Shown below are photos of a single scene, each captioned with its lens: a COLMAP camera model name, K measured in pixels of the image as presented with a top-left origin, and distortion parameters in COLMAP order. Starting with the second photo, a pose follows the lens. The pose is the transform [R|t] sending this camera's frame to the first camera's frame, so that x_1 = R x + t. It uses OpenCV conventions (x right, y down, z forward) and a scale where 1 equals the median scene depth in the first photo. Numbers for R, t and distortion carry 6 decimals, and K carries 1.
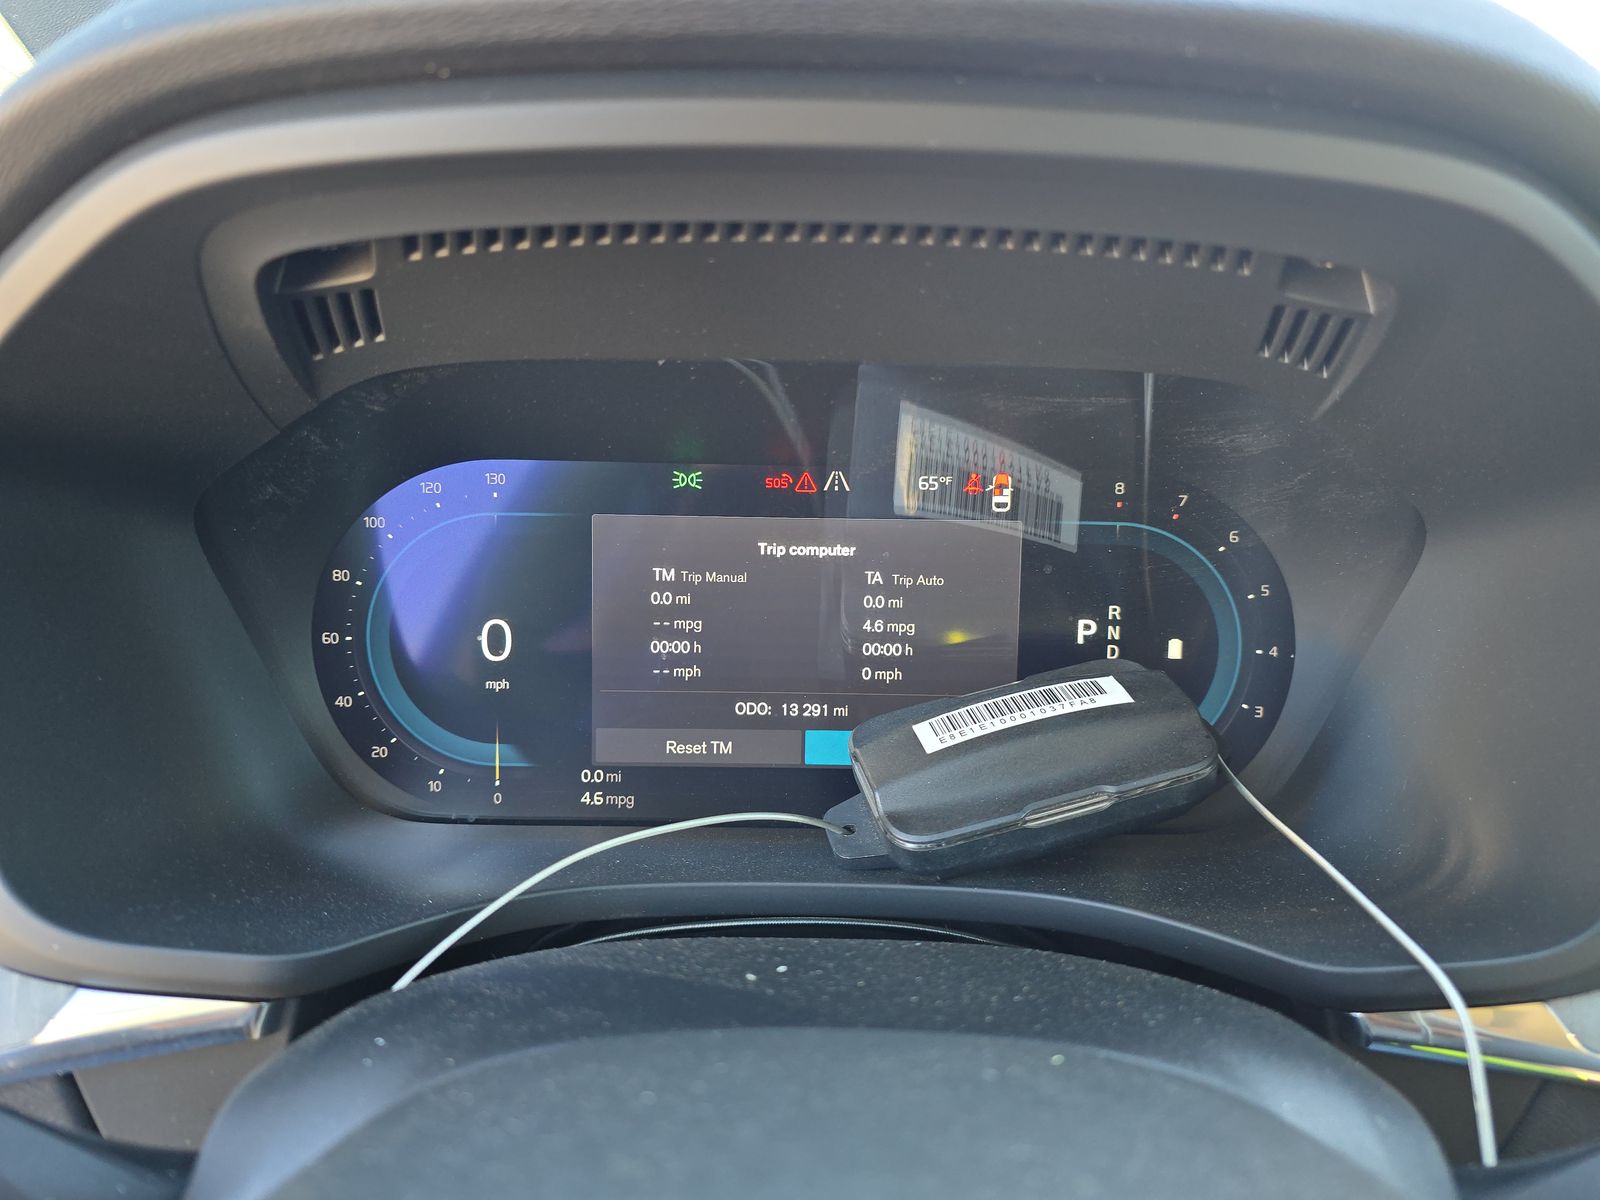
lens RADIAL K [[1089.8, 0, 757.1], [0, 1089.8, 611.4], [0, 0, 1]] dist [0.024128, -0.033497]
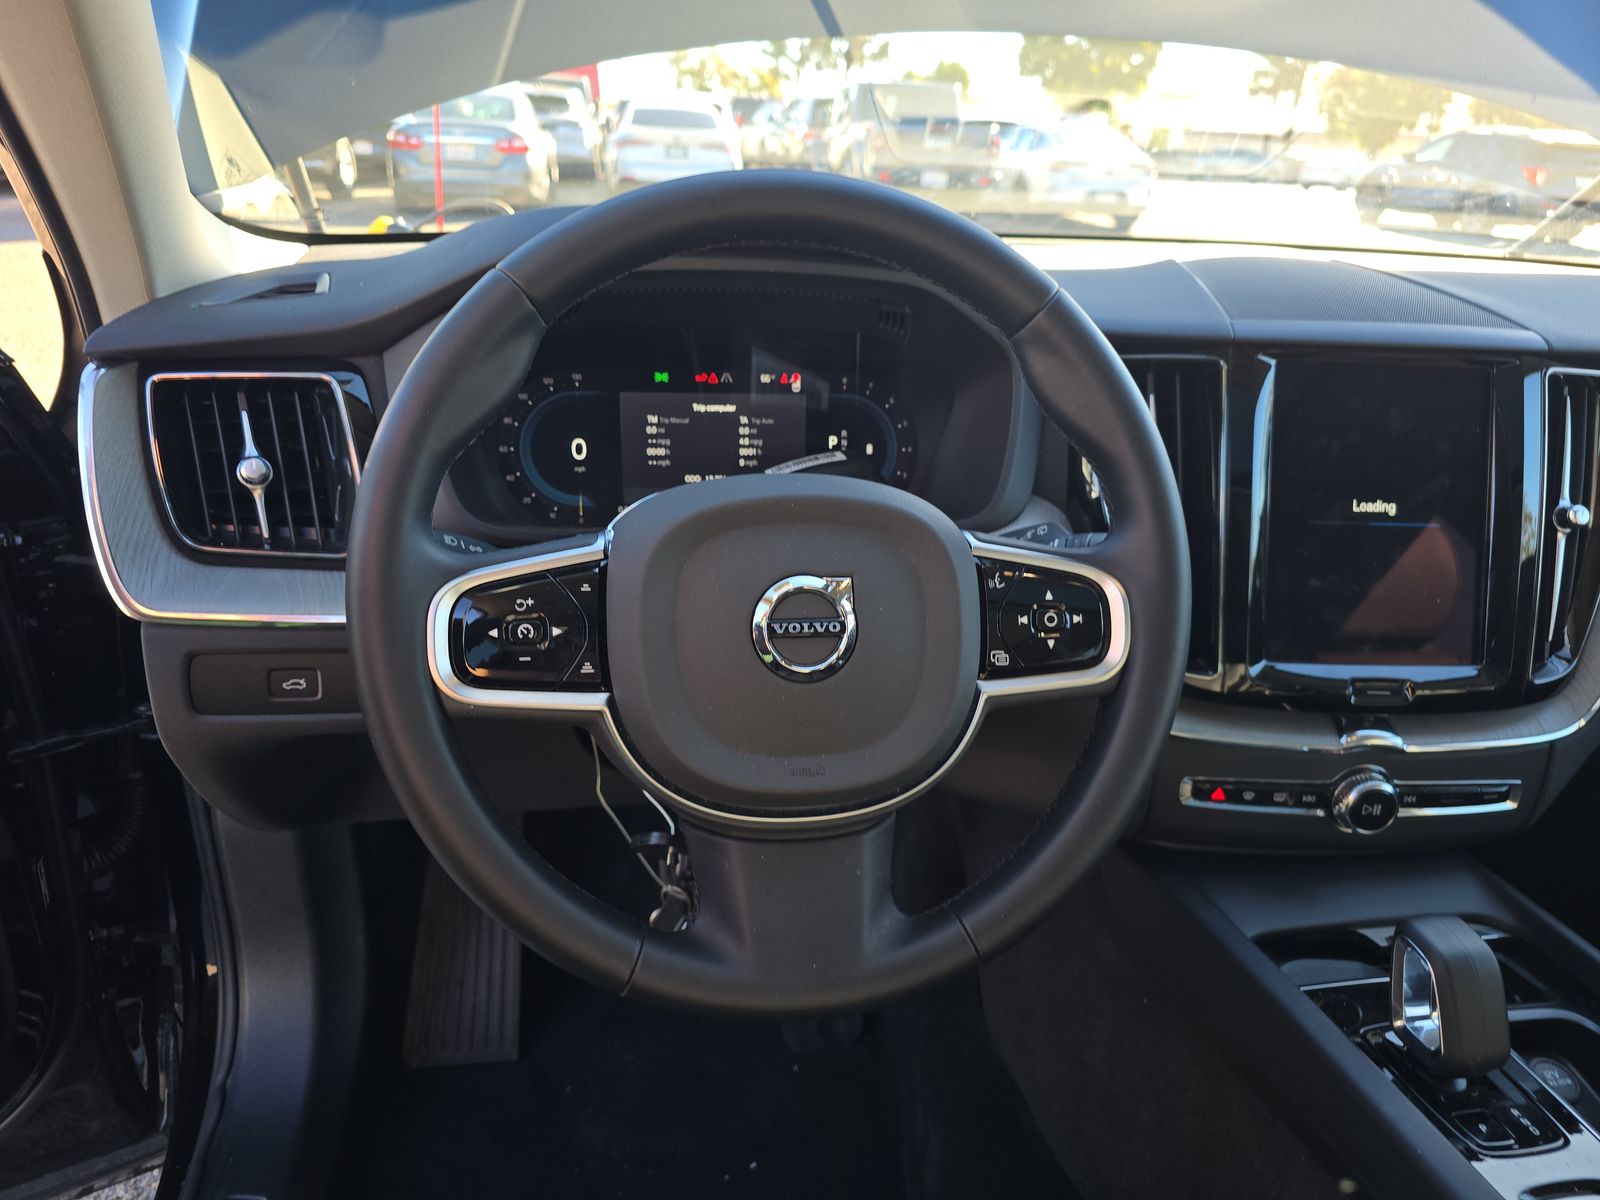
lens RADIAL K [[1089.8, 0, 792.7], [0, 1089.8, 596.0], [0, 0, 1]] dist [0.024128, -0.033497]
pose [[0.978209, -0.041429, 0.203446, -0.278047], [0.034144, 0.998648, 0.039193, 0.255467], [-0.204794, -0.031393, 0.978301, -1.299906]]
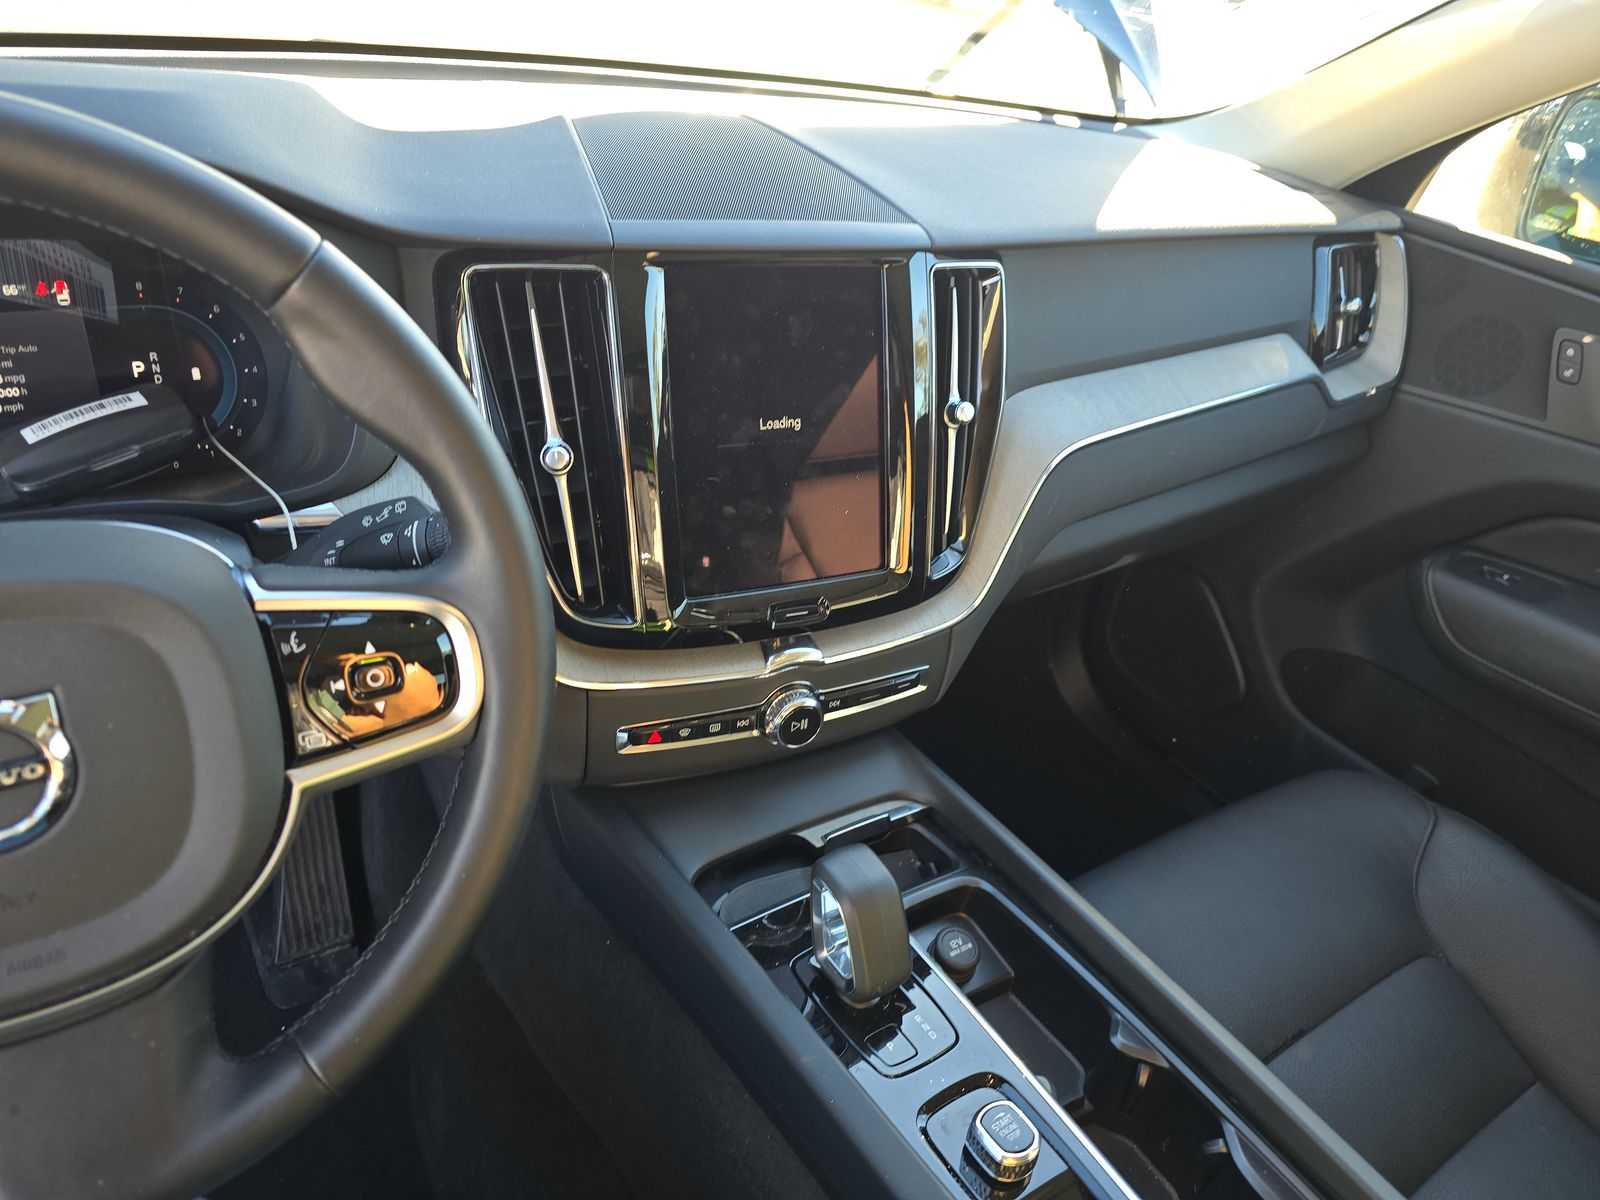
lens RADIAL K [[1089.8, 0, 808.9], [0, 1089.8, 600.3], [0, 0, 1]] dist [0.024128, -0.033497]
pose [[0.801892, -0.220360, 0.555348, 0.102130], [0.080526, 0.960880, 0.264999, -0.004403], [-0.592018, -0.167781, 0.788267, -1.132075]]
